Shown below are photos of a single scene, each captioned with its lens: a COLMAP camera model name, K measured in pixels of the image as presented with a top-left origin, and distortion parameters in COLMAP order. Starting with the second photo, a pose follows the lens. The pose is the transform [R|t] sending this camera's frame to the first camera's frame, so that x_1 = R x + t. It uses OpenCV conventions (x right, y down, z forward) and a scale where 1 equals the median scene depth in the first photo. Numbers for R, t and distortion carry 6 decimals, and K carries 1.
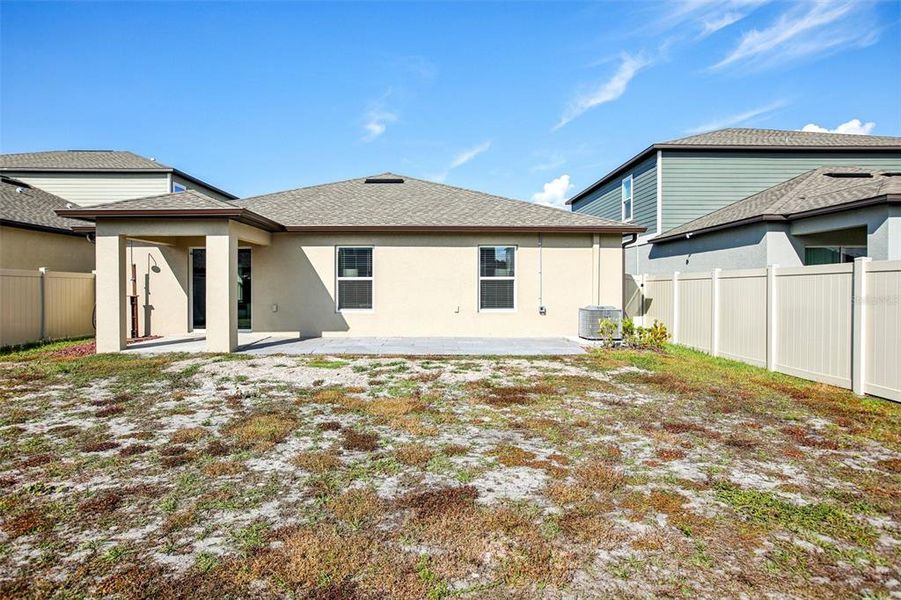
lens RADIAL K [[556.1, 0, 450.5], [0, 556.1, 300.0], [0, 0, 1]] dist [-0.053631, 0.056124]
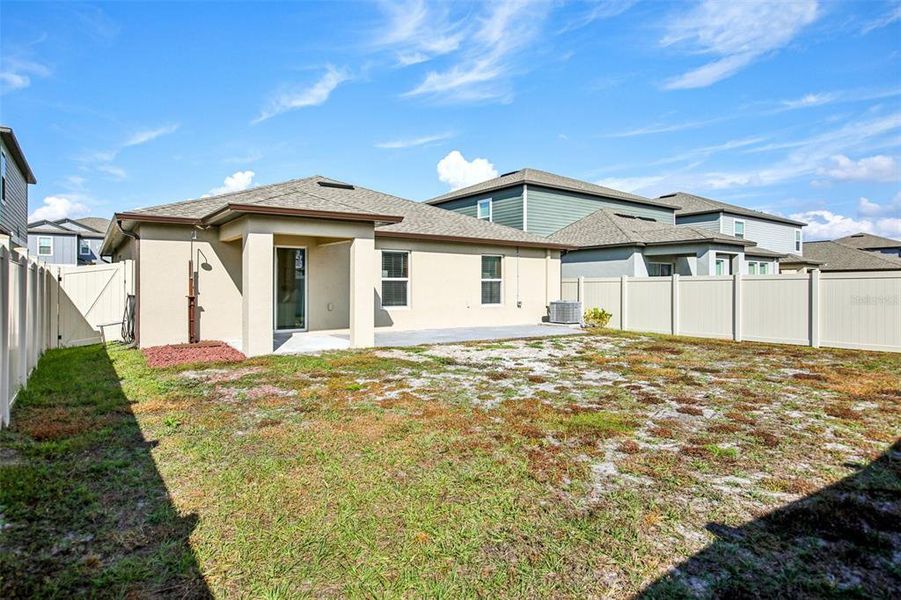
lens RADIAL K [[556.1, 0, 450.5], [0, 556.1, 300.0], [0, 0, 1]] dist [-0.053631, 0.056124]
pose [[0.798417, -0.013530, 0.601953, -0.759229], [0.009009, 0.999904, 0.010525, -0.007127], [-0.602037, -0.002980, 0.798462, 0.033795]]
